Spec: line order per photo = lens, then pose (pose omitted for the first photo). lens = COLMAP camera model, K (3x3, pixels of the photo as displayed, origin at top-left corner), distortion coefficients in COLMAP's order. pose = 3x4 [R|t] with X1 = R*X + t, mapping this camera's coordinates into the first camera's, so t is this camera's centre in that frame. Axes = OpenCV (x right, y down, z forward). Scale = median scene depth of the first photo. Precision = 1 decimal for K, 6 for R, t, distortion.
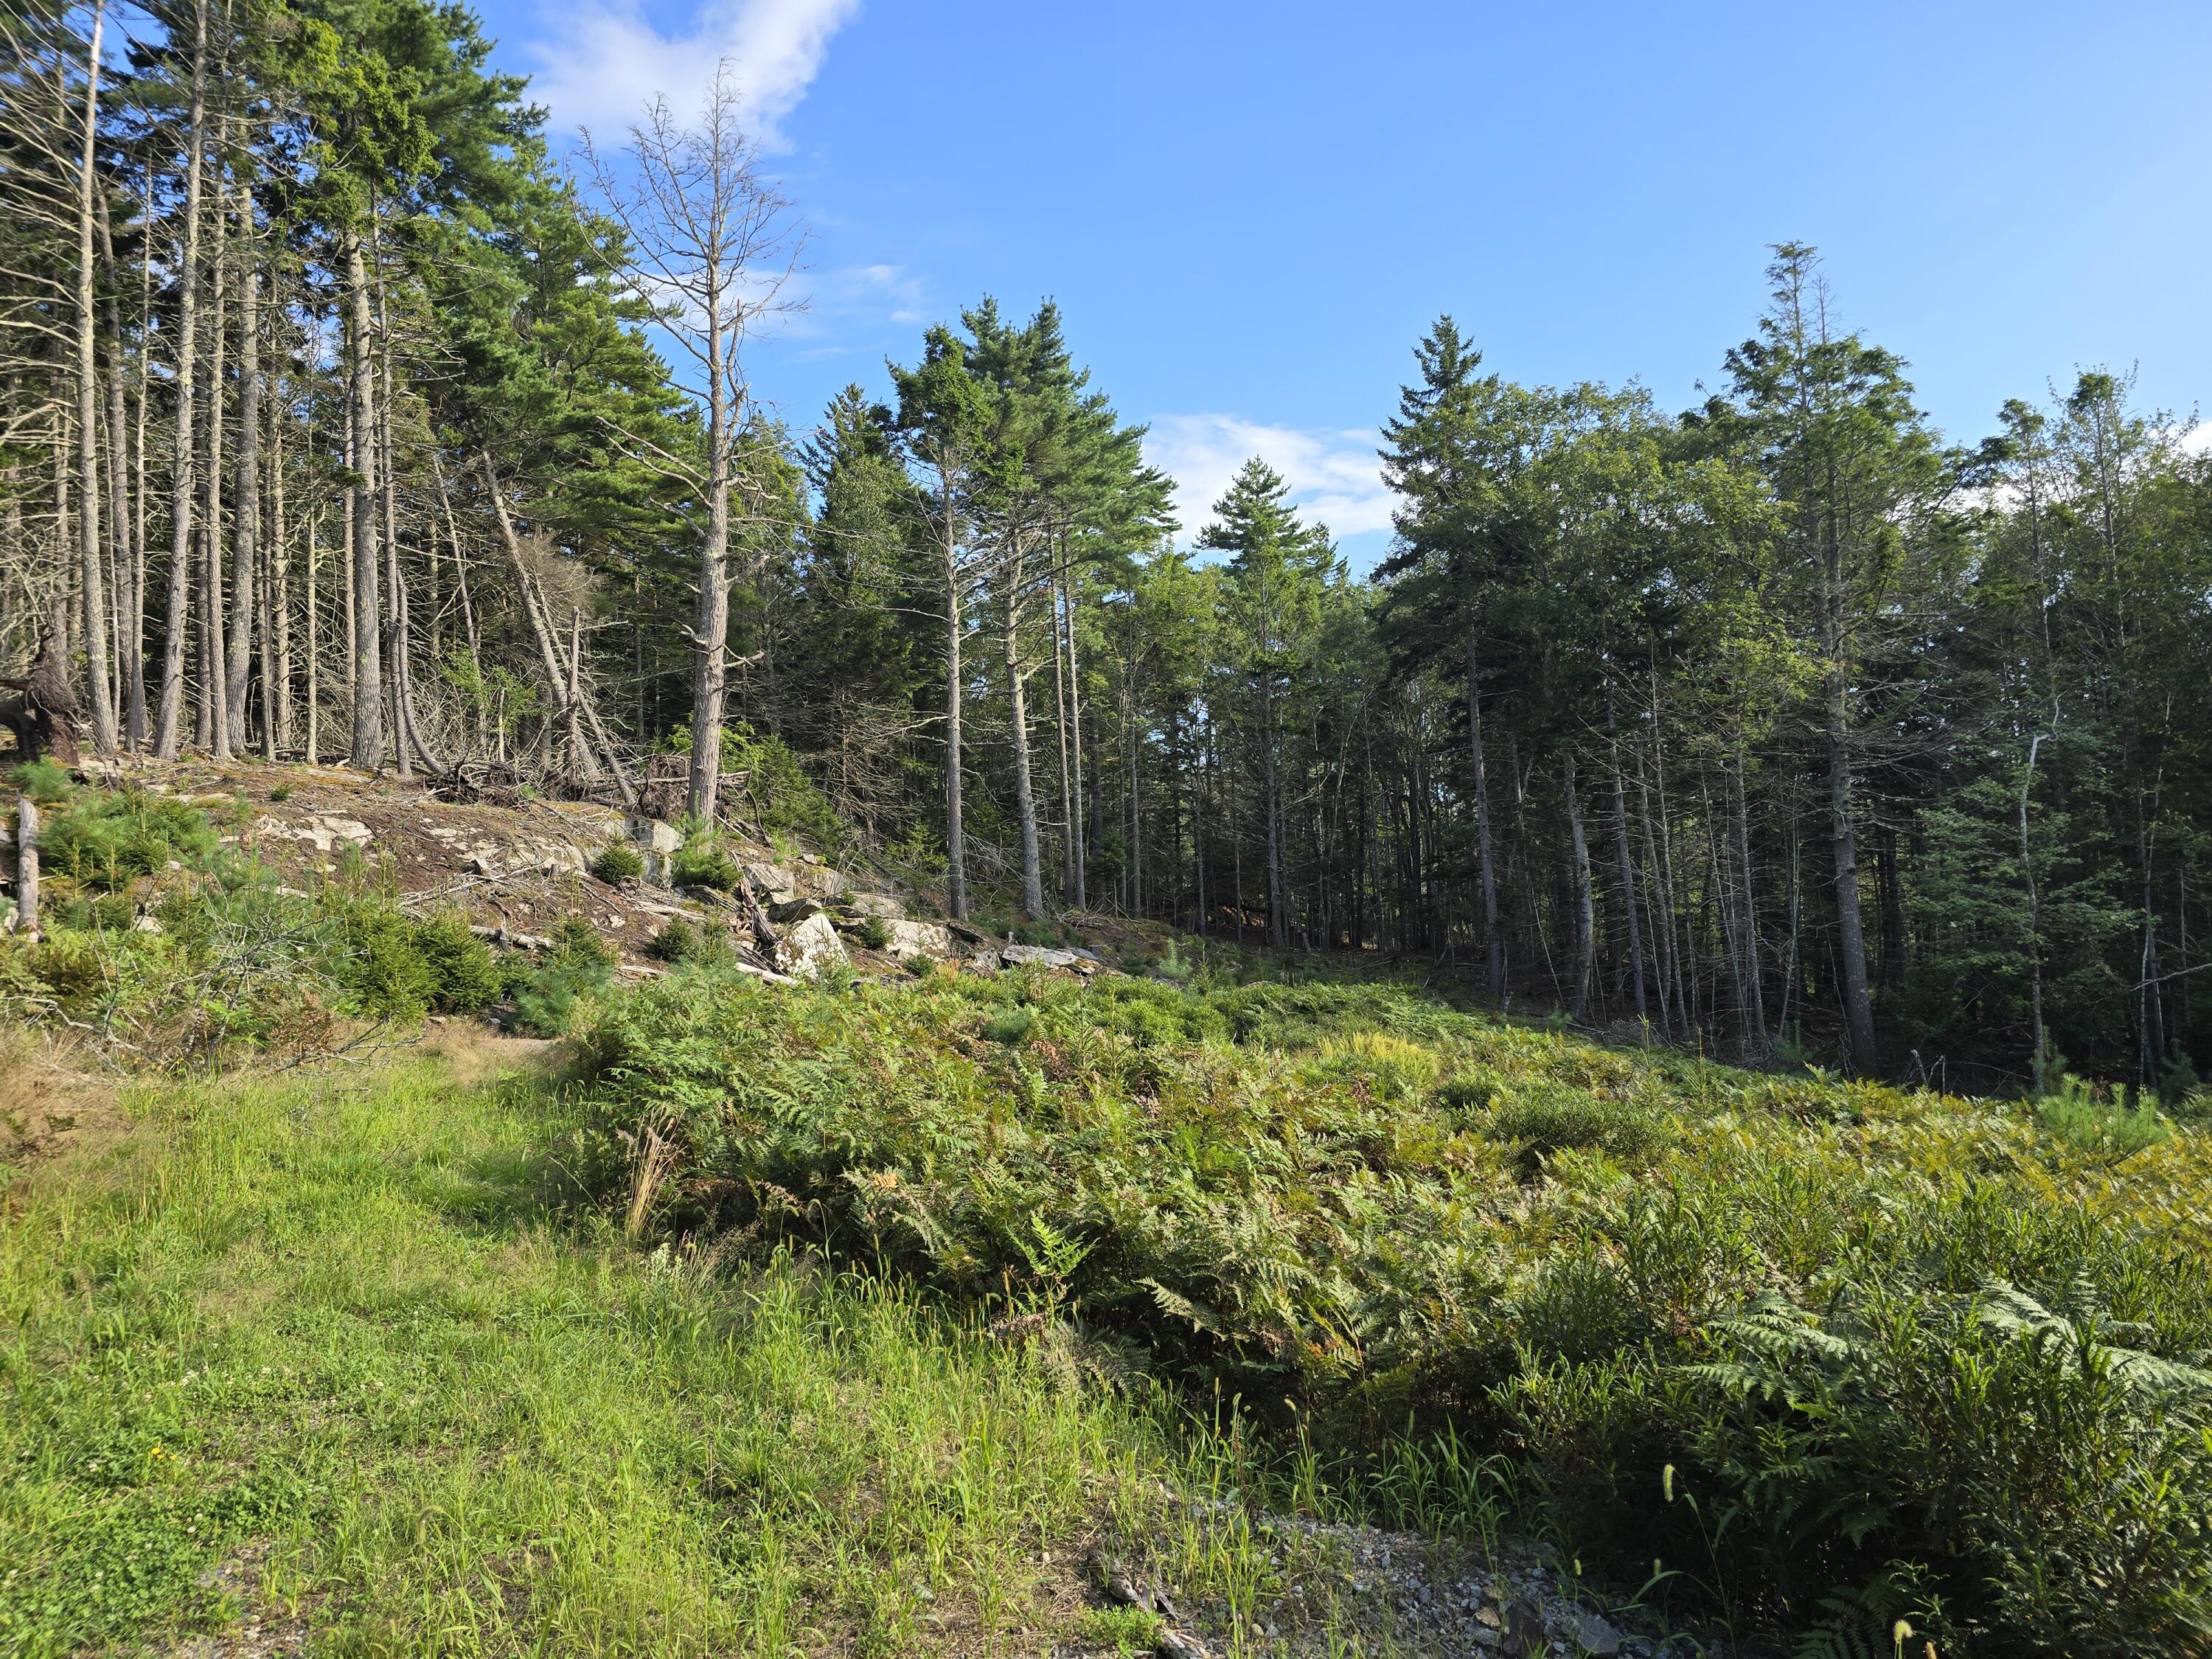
lens RADIAL K [[1467.2, 0, 1122.6], [0, 1467.2, 821.7], [0, 0, 1]] dist [0.082881, -0.098894]
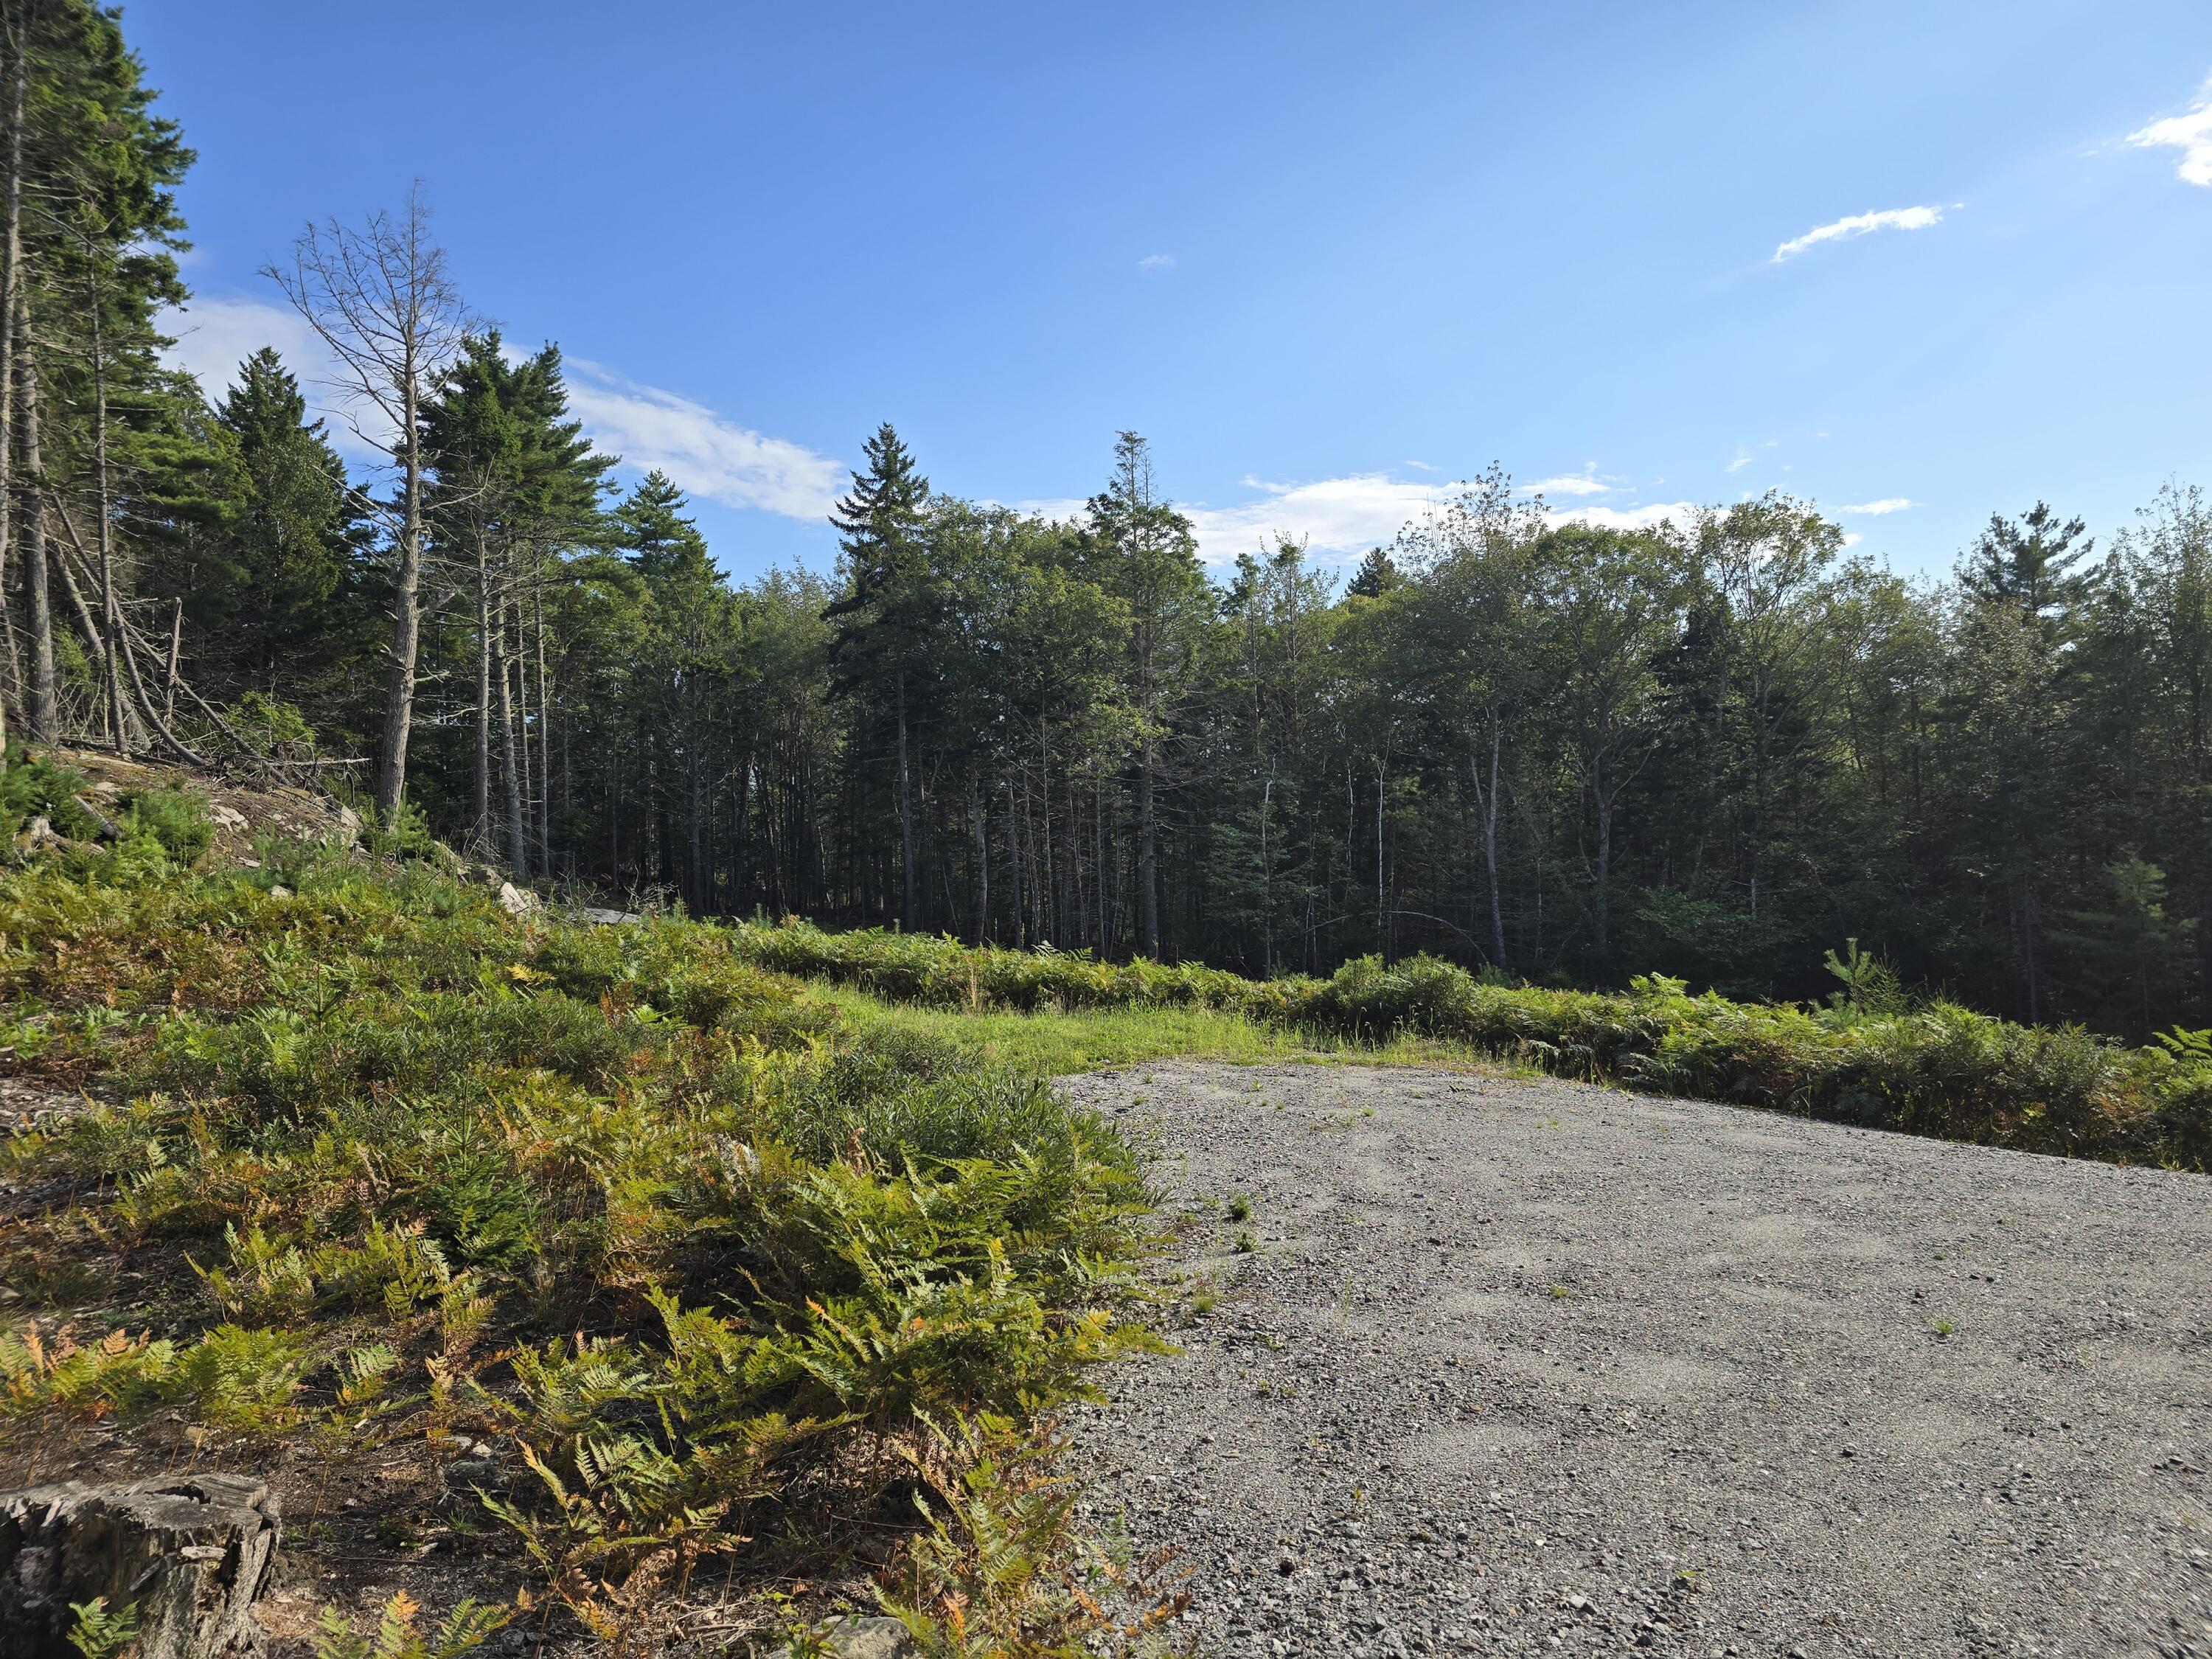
lens RADIAL K [[1457.6, 0, 1192.8], [0, 1457.6, 842.4], [0, 0, 1]] dist [-0.023337, -0.001468]
pose [[0.842824, 0.023153, 0.537692, -0.298200], [-0.043757, 0.998715, 0.025584, -0.024017], [-0.536408, -0.045091, 0.842753, -0.299632]]
